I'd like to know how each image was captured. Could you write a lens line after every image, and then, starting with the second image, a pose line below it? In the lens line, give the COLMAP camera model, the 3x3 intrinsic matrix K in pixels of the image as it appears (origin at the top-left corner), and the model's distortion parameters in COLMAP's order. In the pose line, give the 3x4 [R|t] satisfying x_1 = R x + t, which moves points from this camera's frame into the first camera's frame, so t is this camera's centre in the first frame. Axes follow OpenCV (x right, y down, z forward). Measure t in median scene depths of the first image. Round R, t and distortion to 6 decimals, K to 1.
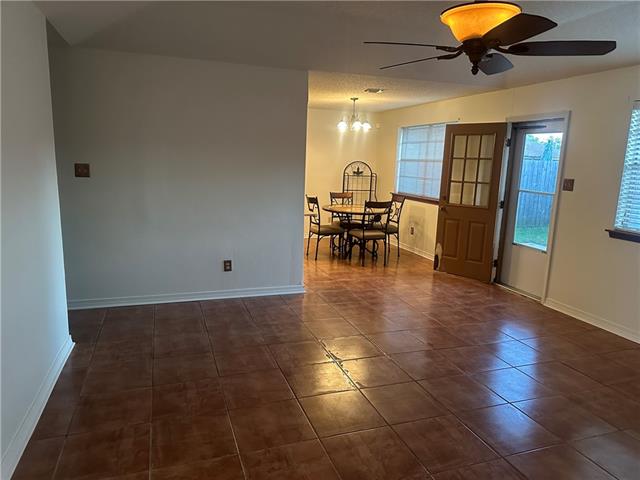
lens RADIAL K [[445.0, 0, 322.1], [0, 445.0, 244.0], [0, 0, 1]] dist [0.098149, -0.131607]
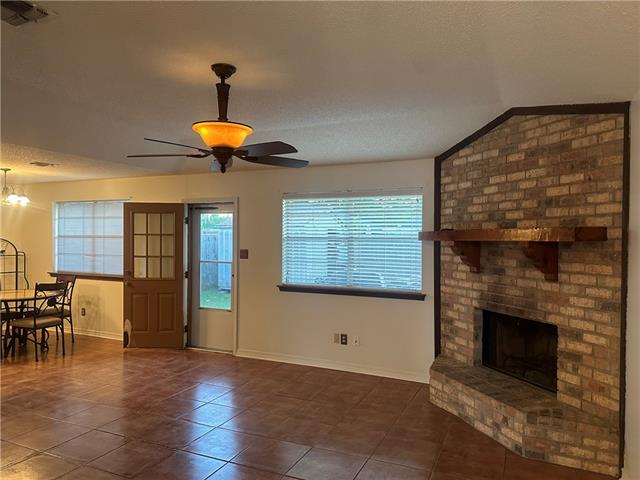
lens RADIAL K [[445.0, 0, 322.1], [0, 445.0, 244.0], [0, 0, 1]] dist [0.098149, -0.131607]
pose [[0.696443, -0.037042, 0.716655, -0.156377], [0.149989, 0.984123, -0.094893, -0.006475], [-0.701762, 0.173578, 0.690942, -0.013826]]
